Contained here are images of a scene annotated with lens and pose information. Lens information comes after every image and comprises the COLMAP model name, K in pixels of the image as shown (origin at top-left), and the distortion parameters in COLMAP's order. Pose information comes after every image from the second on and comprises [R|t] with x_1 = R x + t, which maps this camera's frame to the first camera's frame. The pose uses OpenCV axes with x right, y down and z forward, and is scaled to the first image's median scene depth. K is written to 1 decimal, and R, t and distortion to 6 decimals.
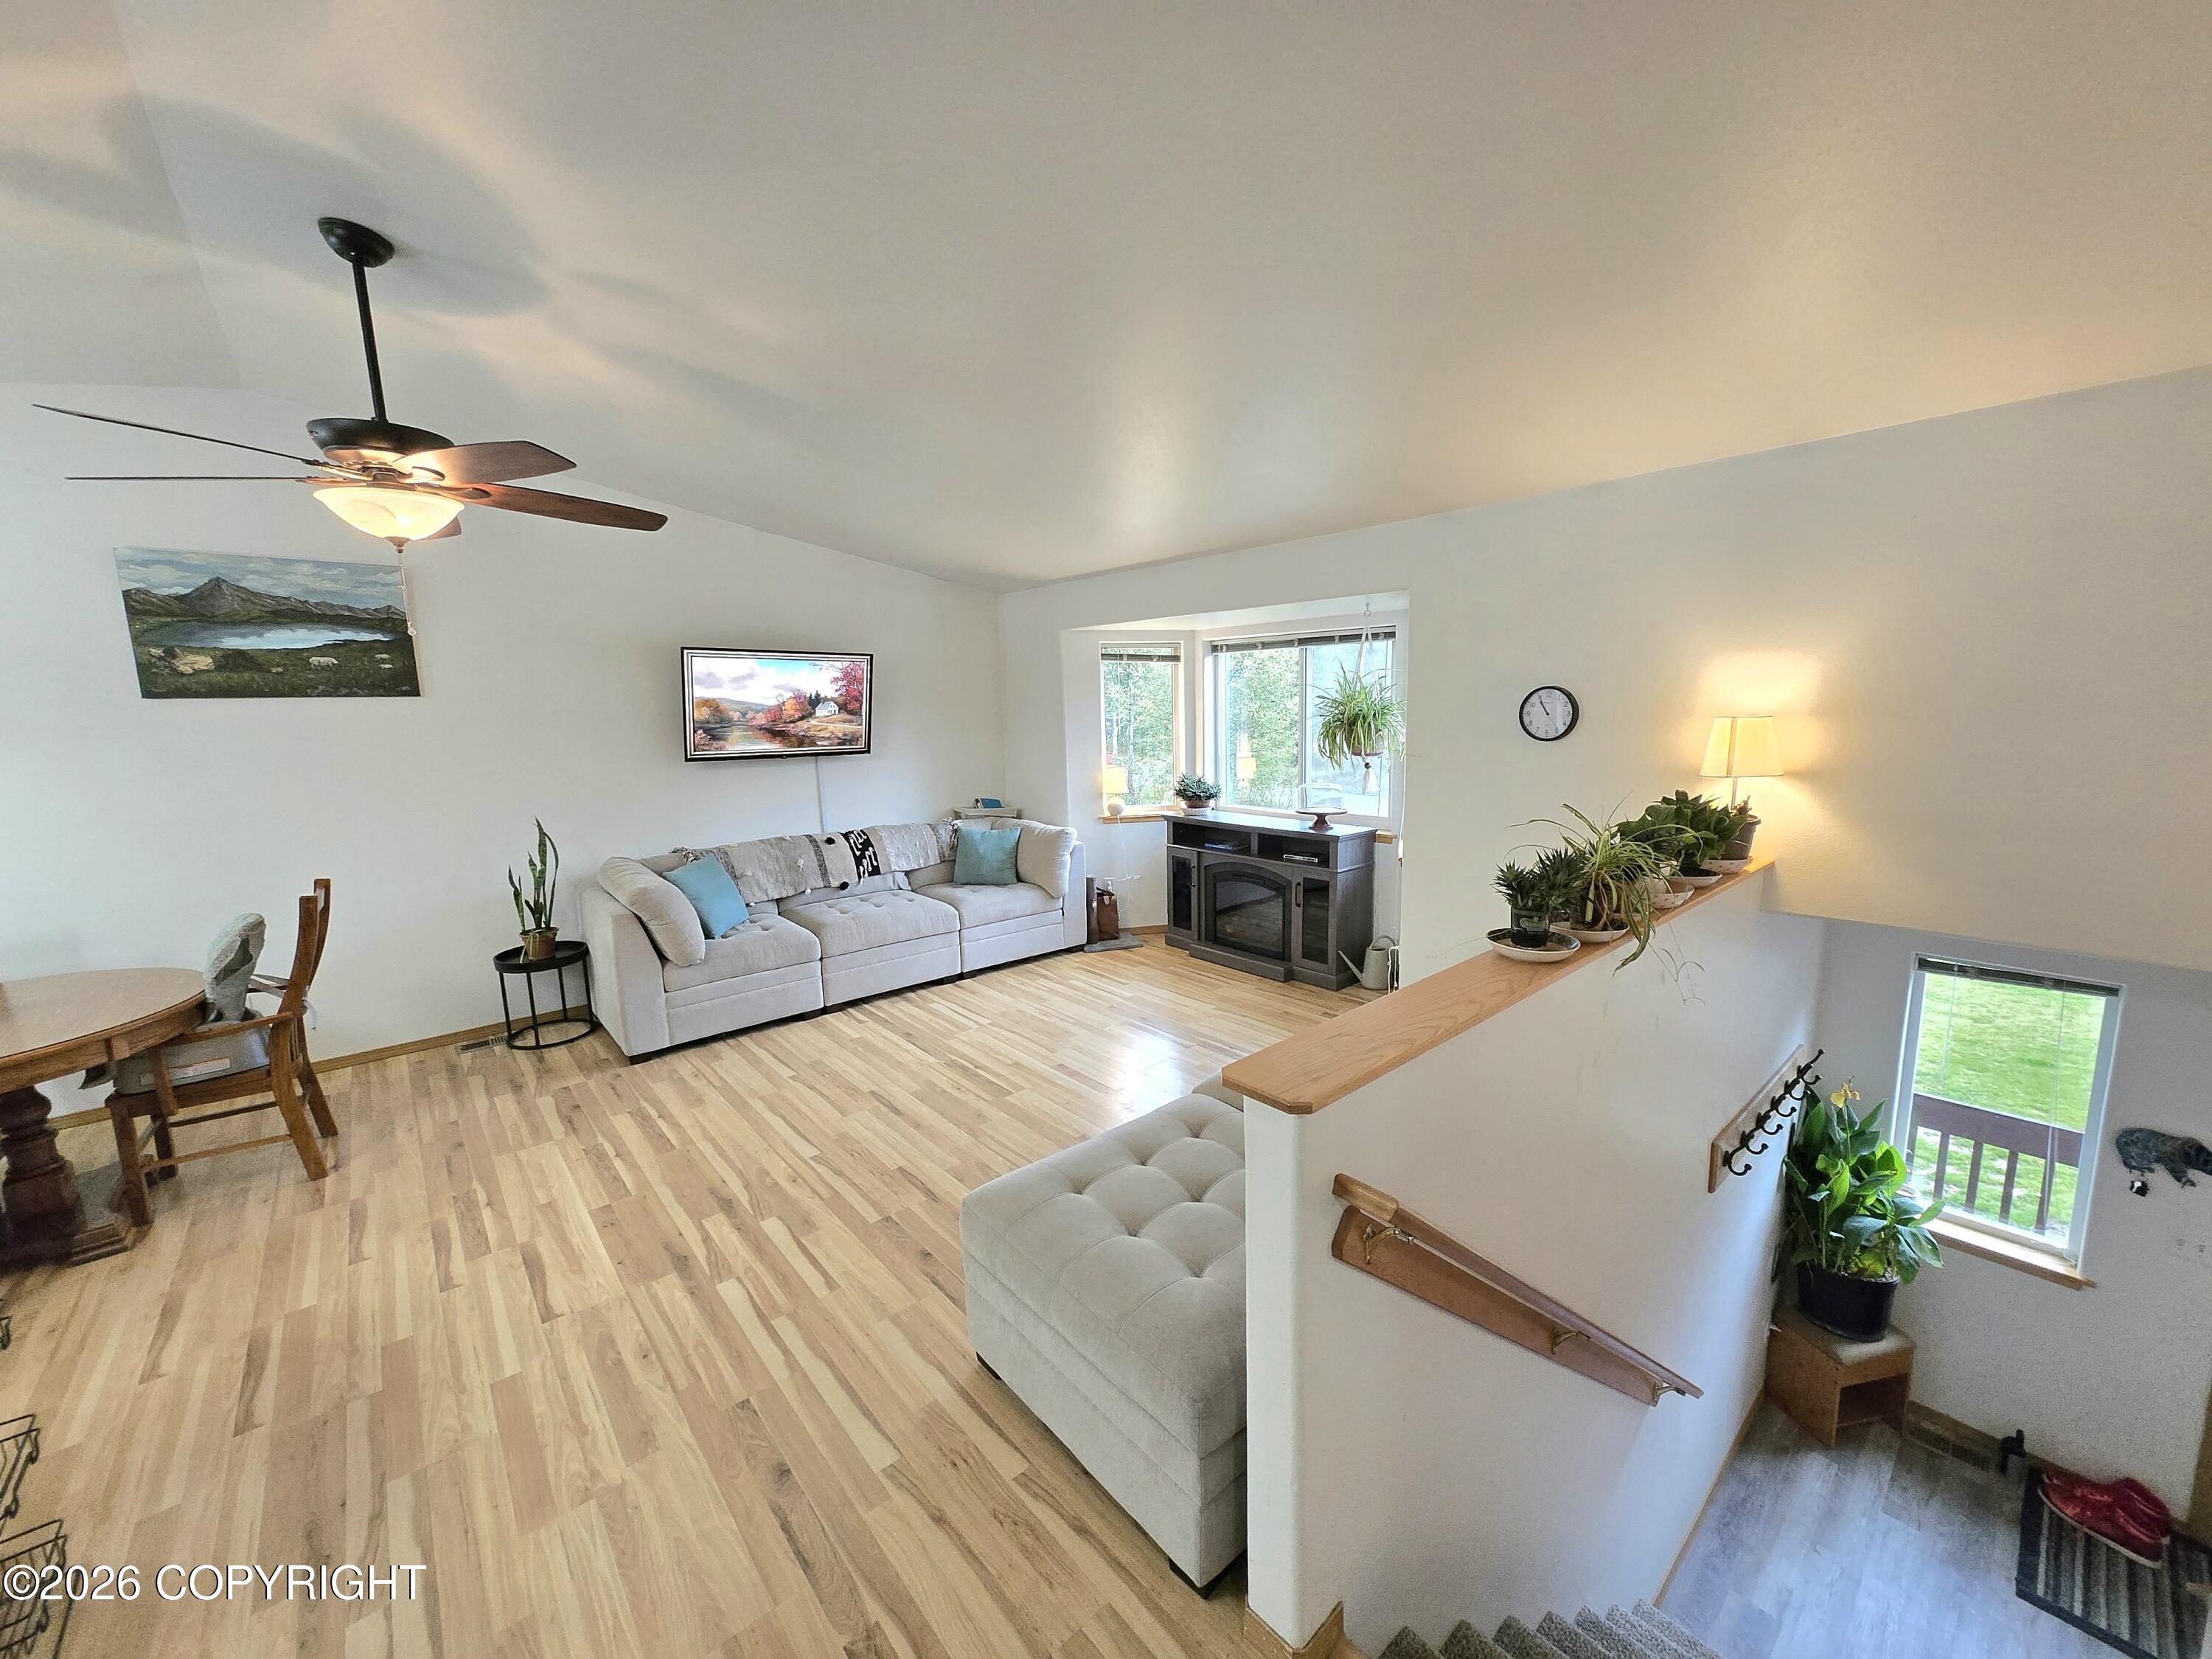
lens RADIAL K [[868.9, 0, 1130.6], [0, 868.9, 837.6], [0, 0, 1]] dist [-0.000825, -0.000712]
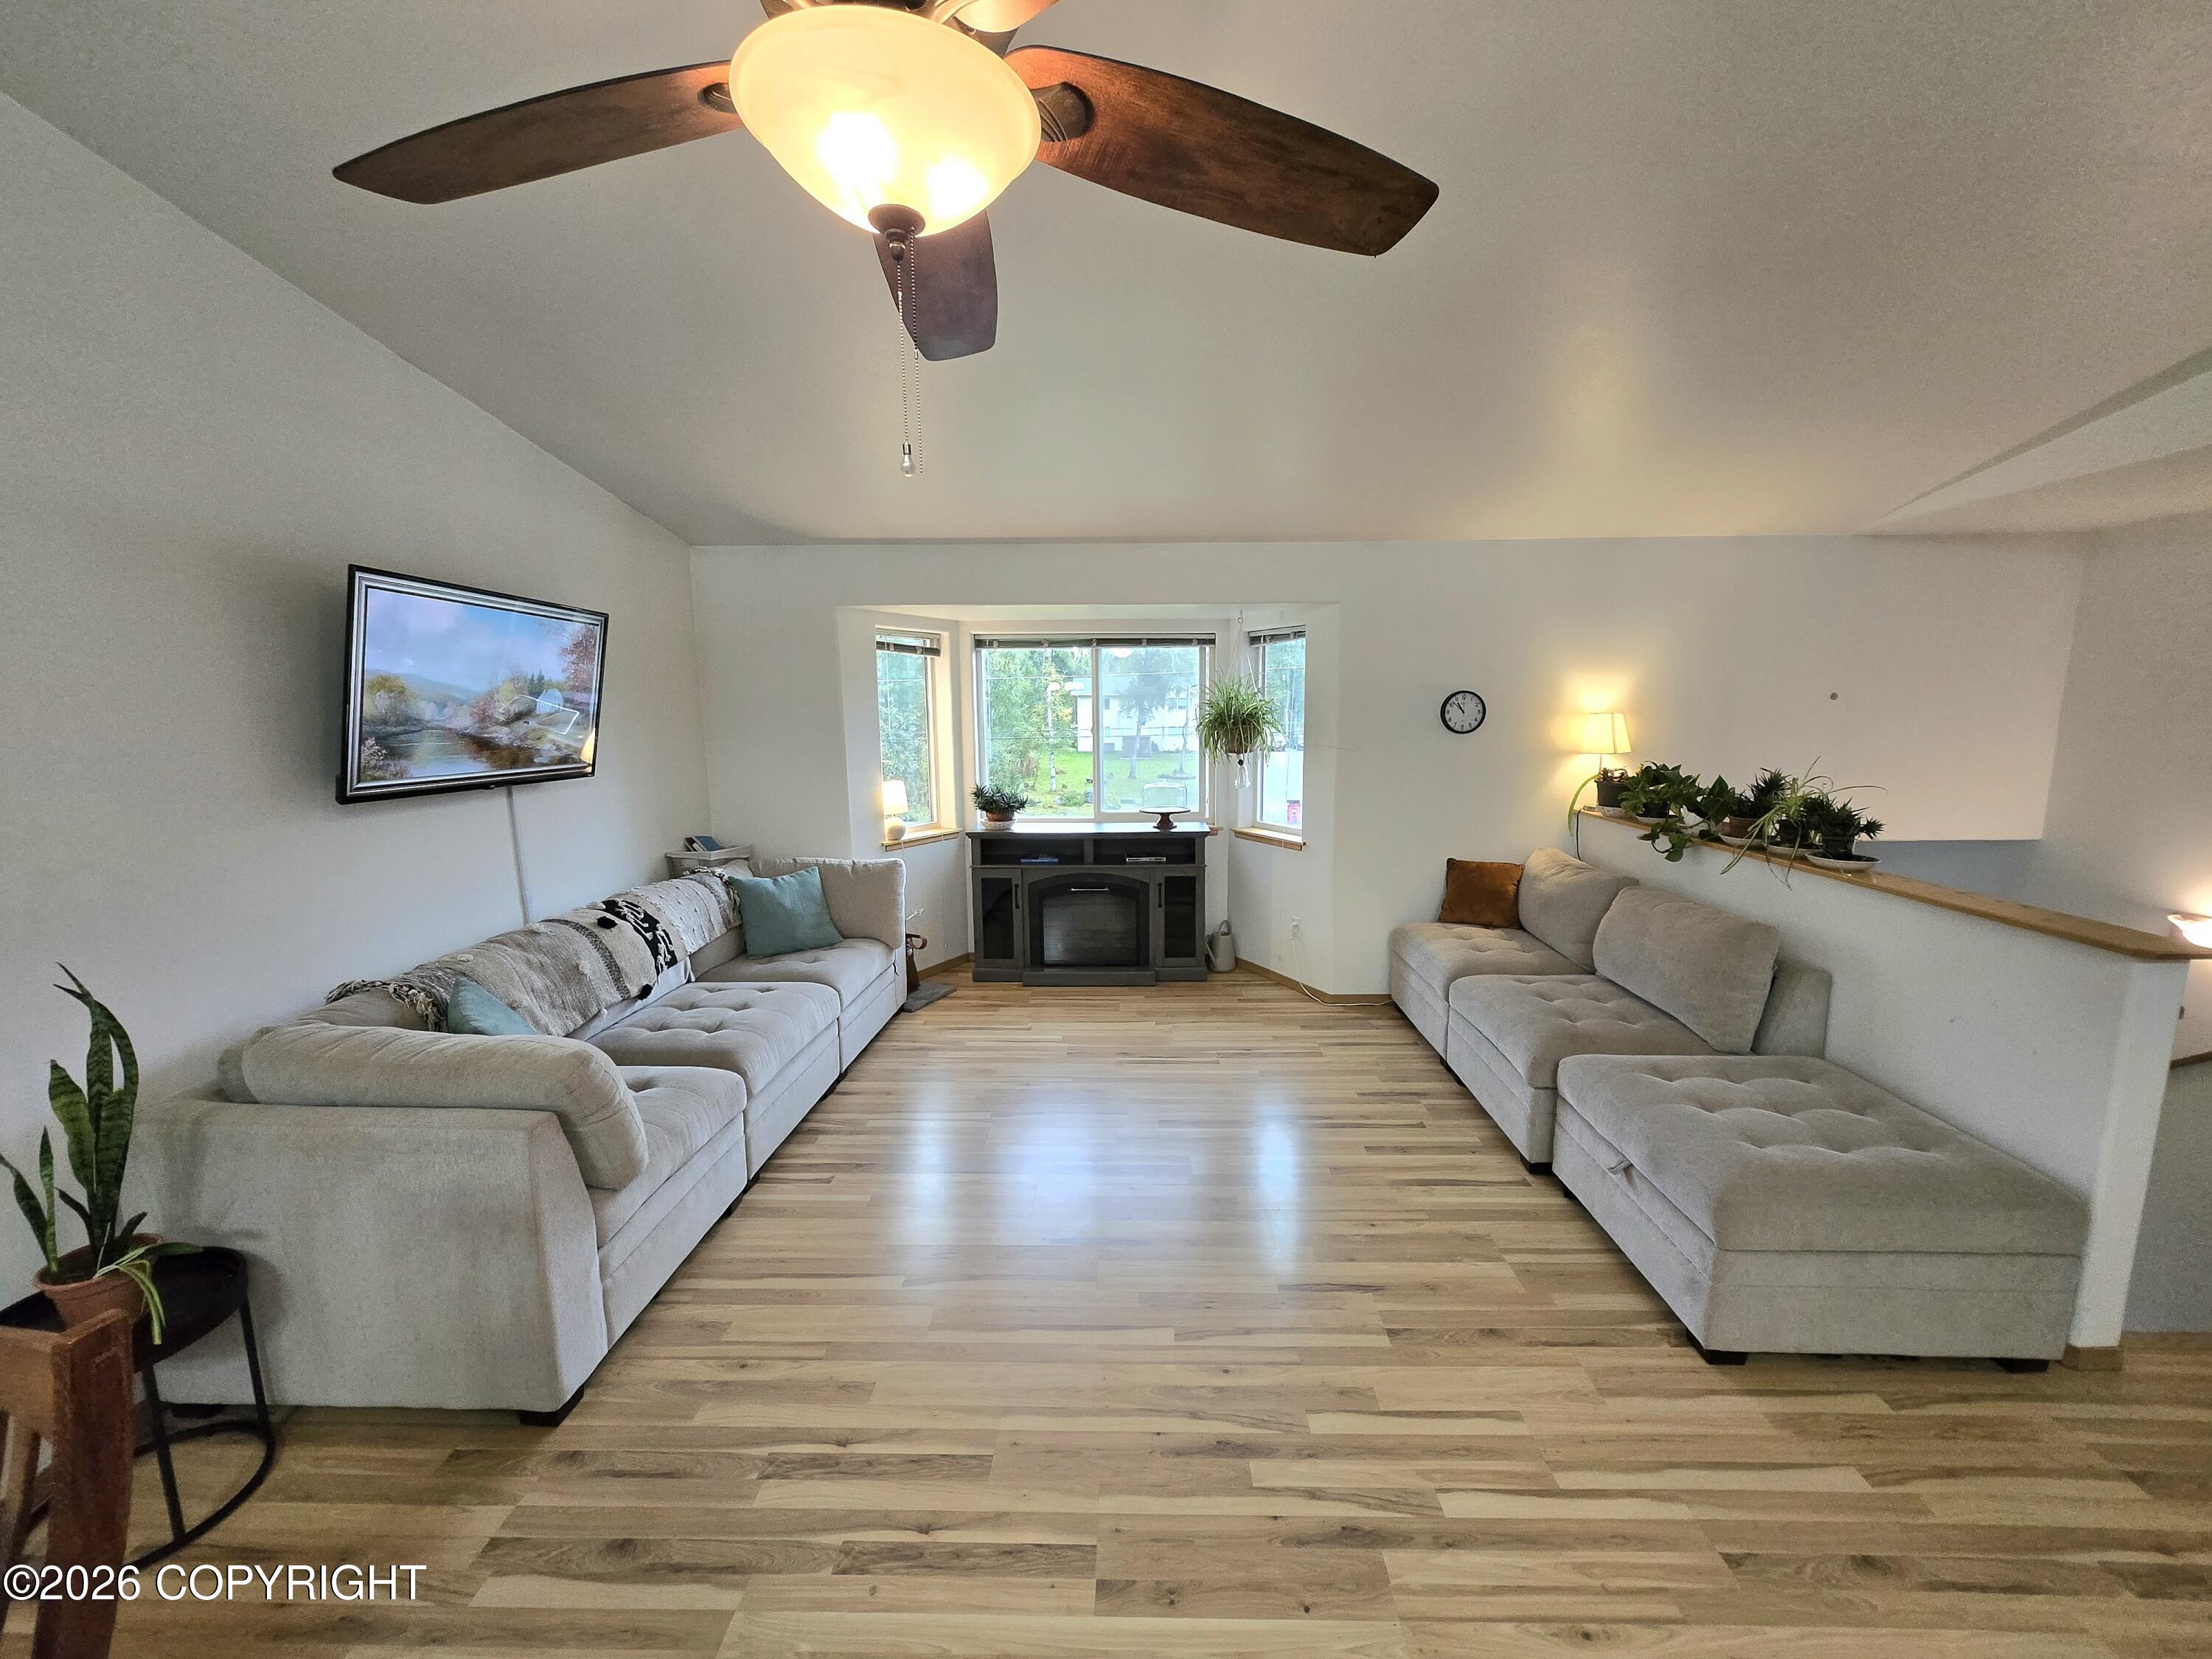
lens RADIAL K [[867.8, 0, 1126.3], [0, 867.8, 835.4], [0, 0, 1]] dist [0.001691, 0.000625]
pose [[0.674563, -0.094475, 0.732147, -0.543927], [0.107567, 0.993771, 0.029127, -0.035130], [-0.730338, 0.059107, 0.680524, 0.335699]]
